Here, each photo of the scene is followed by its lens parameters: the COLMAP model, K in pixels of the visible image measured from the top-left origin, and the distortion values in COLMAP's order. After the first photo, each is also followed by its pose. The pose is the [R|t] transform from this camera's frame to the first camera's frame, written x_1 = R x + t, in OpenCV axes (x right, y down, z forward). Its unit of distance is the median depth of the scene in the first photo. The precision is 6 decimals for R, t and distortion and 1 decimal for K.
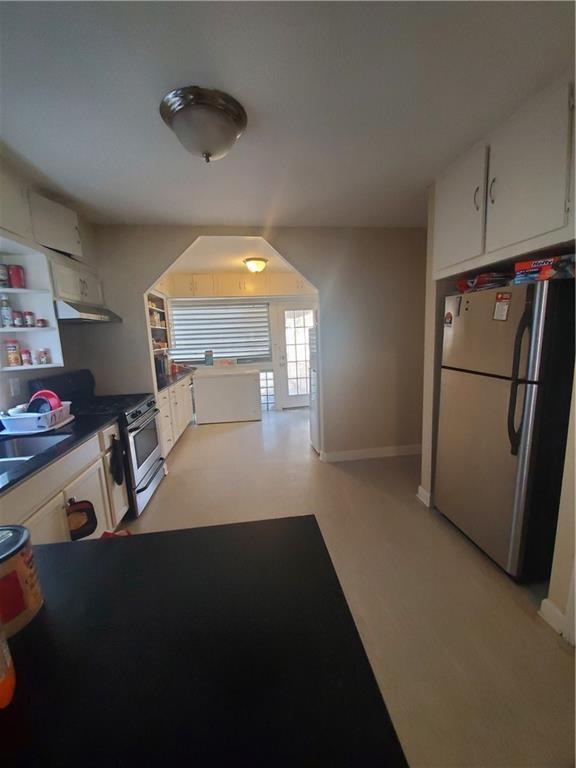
lens RADIAL K [[305.0, 0, 288.0], [0, 305.0, 384.0], [0, 0, 1]] dist [0.000144, -0.000078]
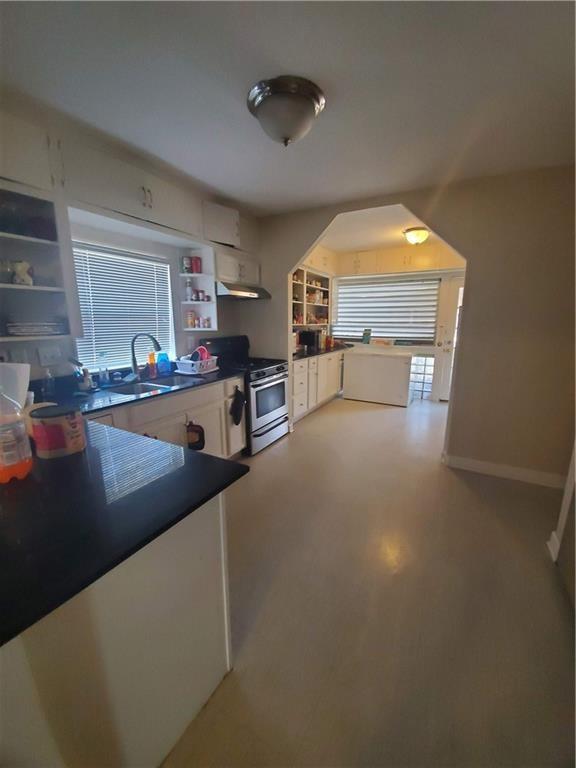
lens RADIAL K [[305.0, 0, 288.0], [0, 305.0, 384.0], [0, 0, 1]] dist [0.000144, -0.000078]
pose [[0.803083, 0.161103, -0.573675, 0.255827], [-0.125668, 0.986895, 0.101224, -0.000114], [0.582465, -0.009199, 0.812804, 0.056737]]
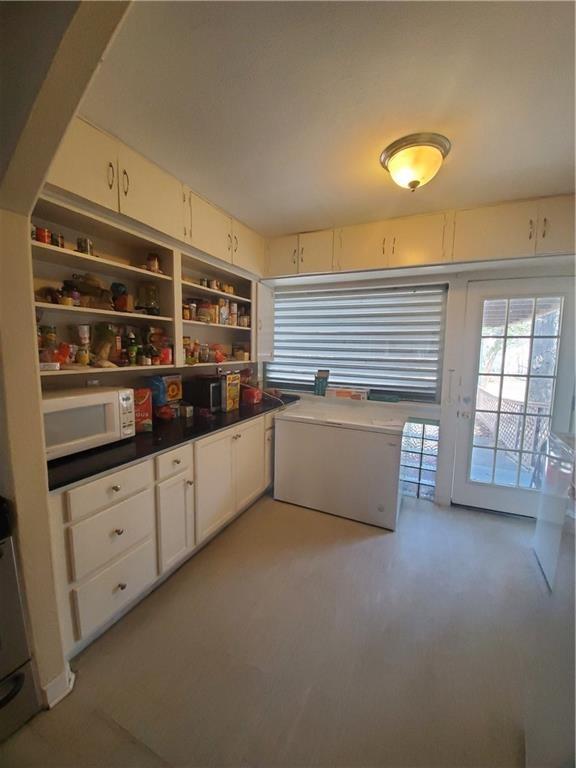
lens RADIAL K [[305.0, 0, 288.0], [0, 305.0, 384.0], [0, 0, 1]] dist [0.000144, -0.000078]
pose [[0.842993, 0.119780, -0.524420, -0.008866], [-0.135104, 0.990789, 0.009125, -0.150560], [0.520683, 0.063159, 0.851411, 0.884479]]
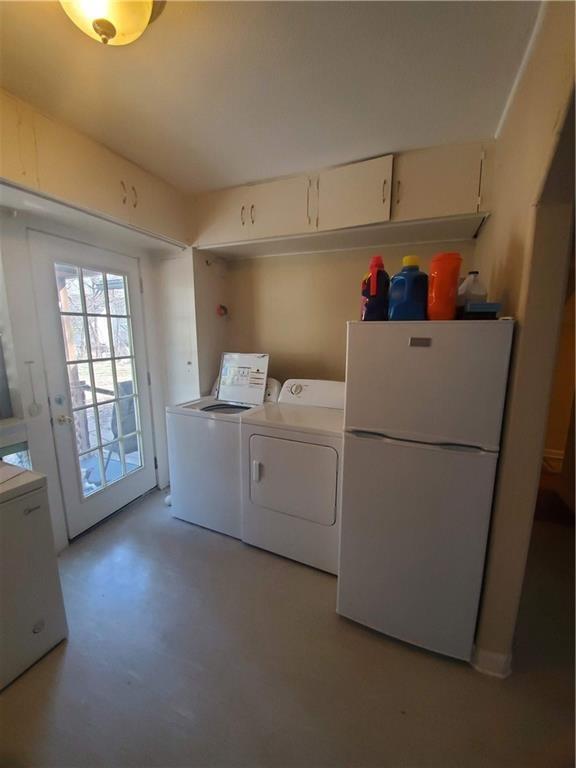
lens RADIAL K [[312.6, 0, 288.0], [0, 312.6, 384.0], [0, 0, 1]] dist [0.000155, -0.000021]
pose [[0.505710, -0.101646, 0.856694, -0.353598], [0.113141, 0.992272, 0.050945, -0.180507], [-0.855252, 0.071164, 0.513302, 1.158833]]
